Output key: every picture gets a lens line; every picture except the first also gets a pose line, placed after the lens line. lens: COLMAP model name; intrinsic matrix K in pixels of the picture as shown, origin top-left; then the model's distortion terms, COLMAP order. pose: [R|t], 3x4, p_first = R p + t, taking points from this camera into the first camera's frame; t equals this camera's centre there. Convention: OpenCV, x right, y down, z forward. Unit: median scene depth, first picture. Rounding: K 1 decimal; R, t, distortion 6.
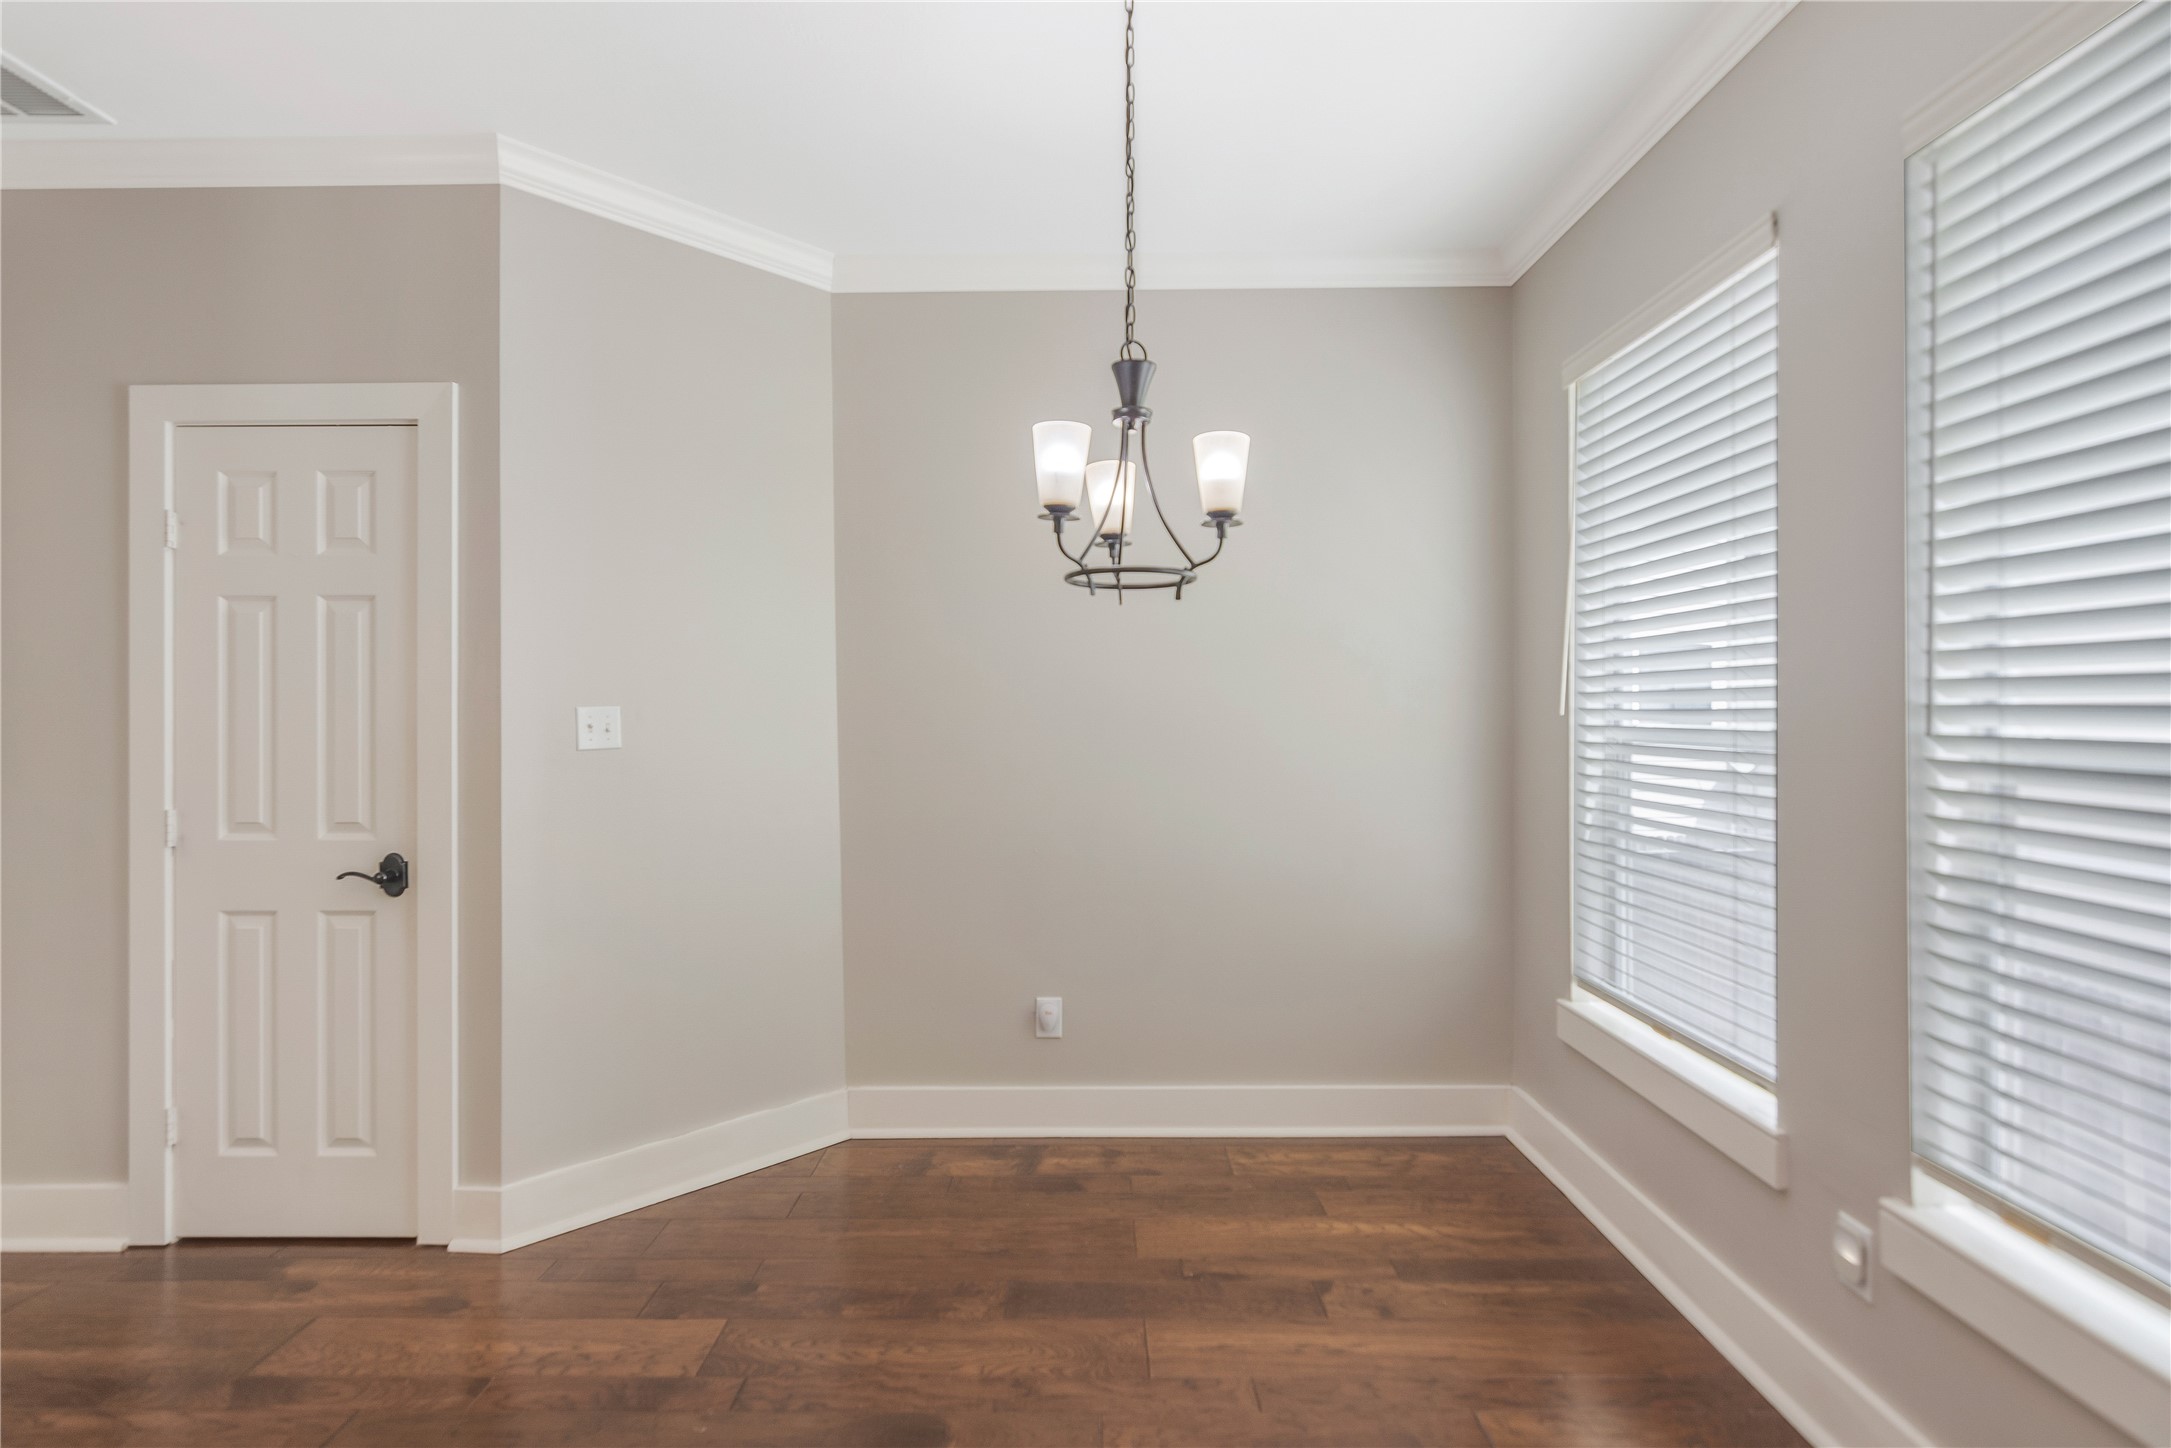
lens RADIAL K [[1049.2, 0, 1085.5], [0, 1049.2, 724.0], [0, 0, 1]] dist [0.001945, 0.000090]
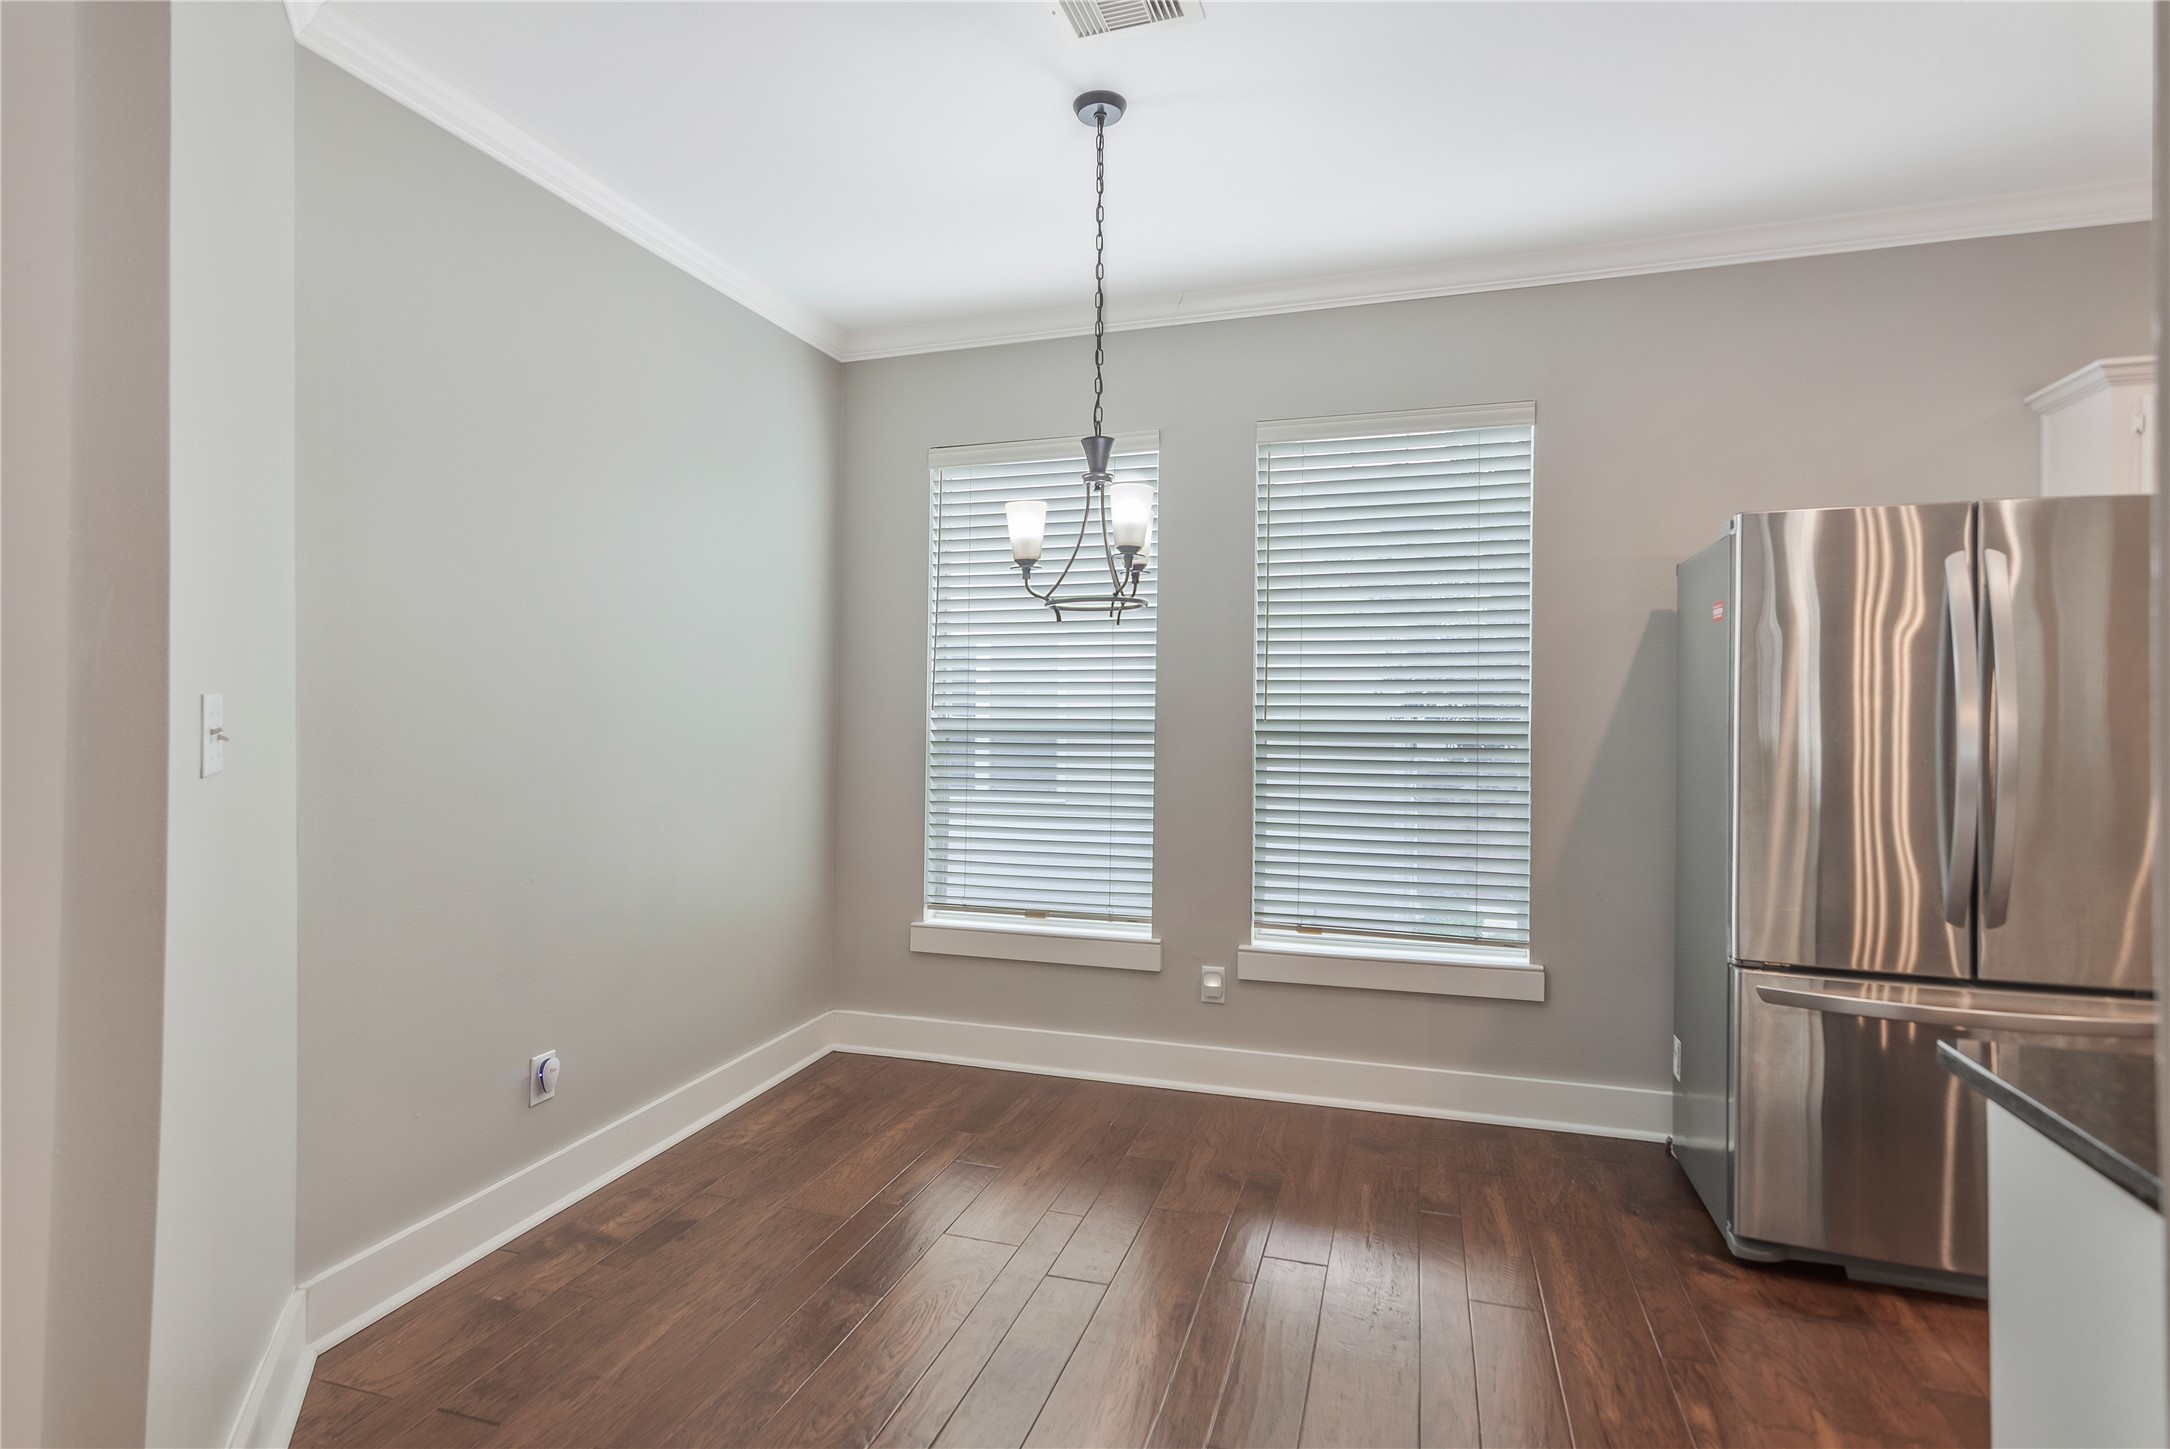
lens RADIAL K [[1048.7, 0, 1085.0], [0, 1048.7, 724.5], [0, 0, 1]] dist [0.001945, 0.000090]
pose [[0.305240, -0.008555, 0.952237, -0.766741], [0.000296, 0.999960, 0.008888, -0.003277], [-0.952275, -0.002431, 0.305230, 0.384692]]
